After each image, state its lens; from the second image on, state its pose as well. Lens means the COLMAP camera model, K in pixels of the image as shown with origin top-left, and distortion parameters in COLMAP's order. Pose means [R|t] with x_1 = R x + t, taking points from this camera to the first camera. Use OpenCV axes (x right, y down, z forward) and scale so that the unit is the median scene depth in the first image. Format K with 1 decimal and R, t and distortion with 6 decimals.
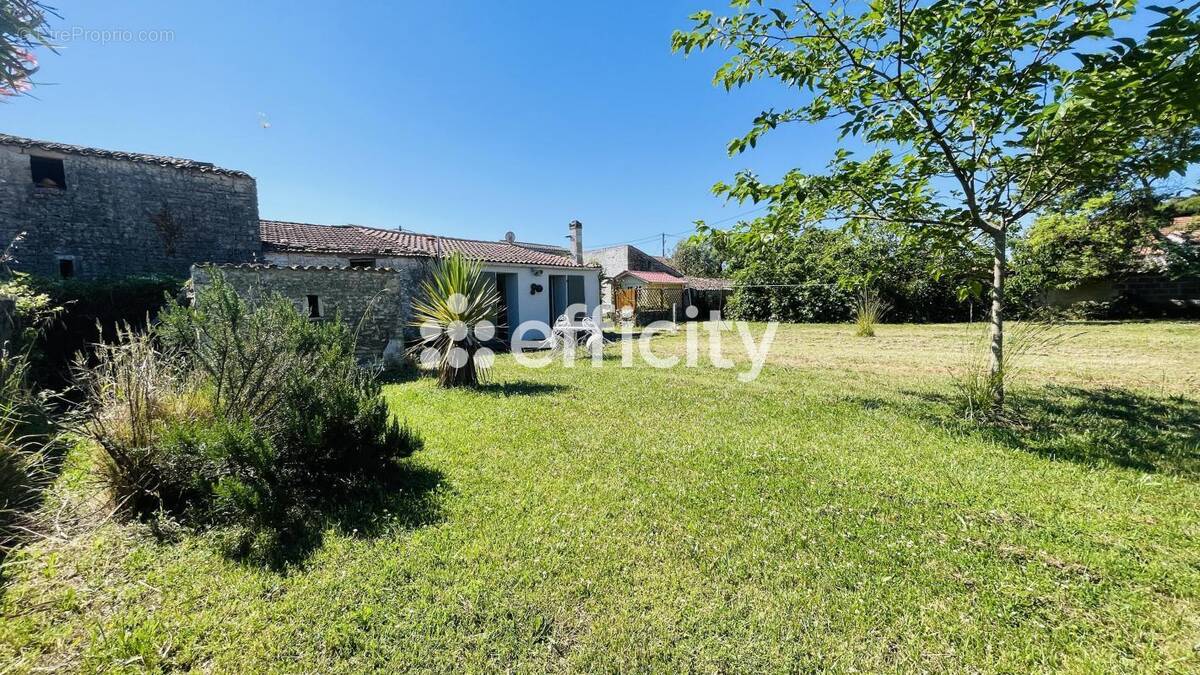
lens RADIAL K [[490.9, 0, 596.4], [0, 490.9, 338.9], [0, 0, 1]] dist [0.000326, 0.000691]
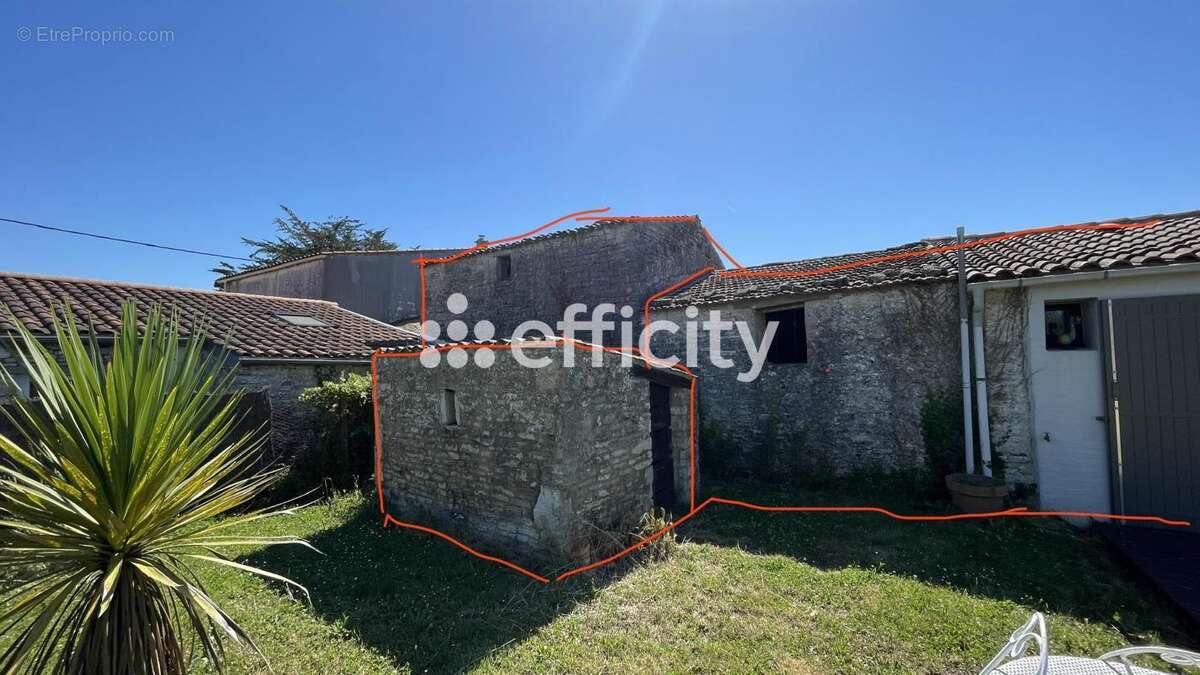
lens RADIAL K [[490.9, 0, 596.4], [0, 490.9, 338.9], [0, 0, 1]] dist [0.000326, 0.000691]
pose [[0.129461, -0.029659, -0.991141, 0.060236], [-0.057535, 0.997644, -0.037369, -0.125307], [0.989914, 0.061864, 0.127449, 0.977907]]
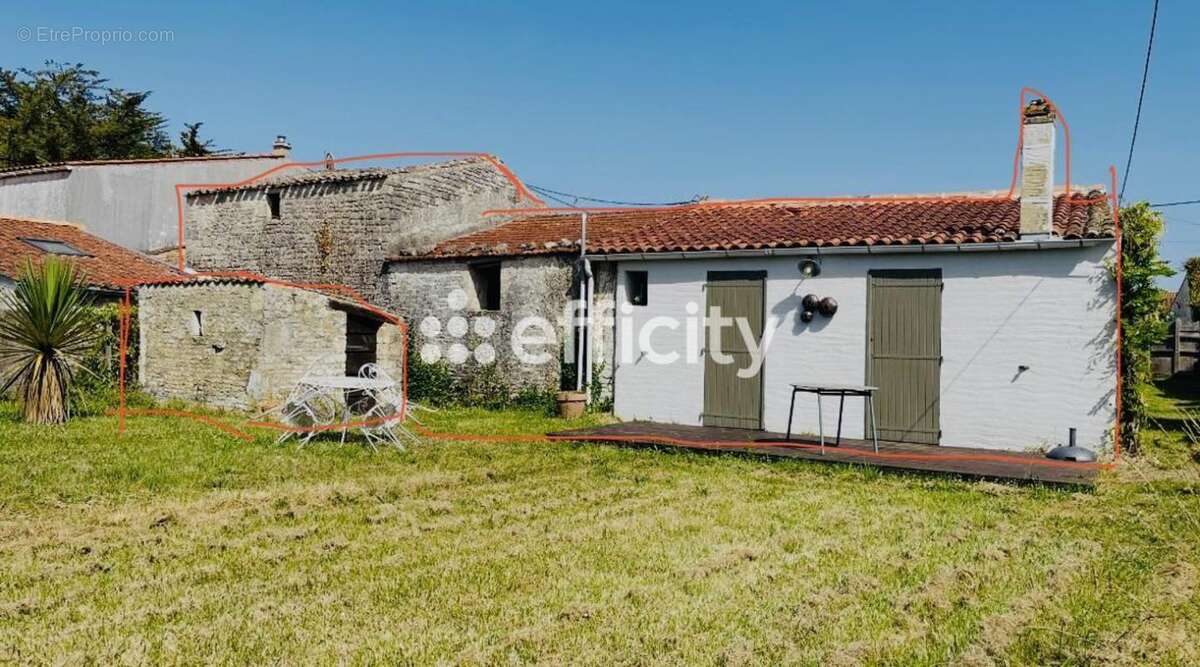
lens RADIAL K [[916.5, 0, 600.0], [0, 916.5, 333.5], [0, 0, 1]] dist [0.004184, 0.003233]
pose [[0.194988, 0.023762, -0.980518, 1.064422], [-0.108267, 0.994119, 0.002562, -0.116867], [0.974812, 0.105659, 0.196414, 1.233948]]
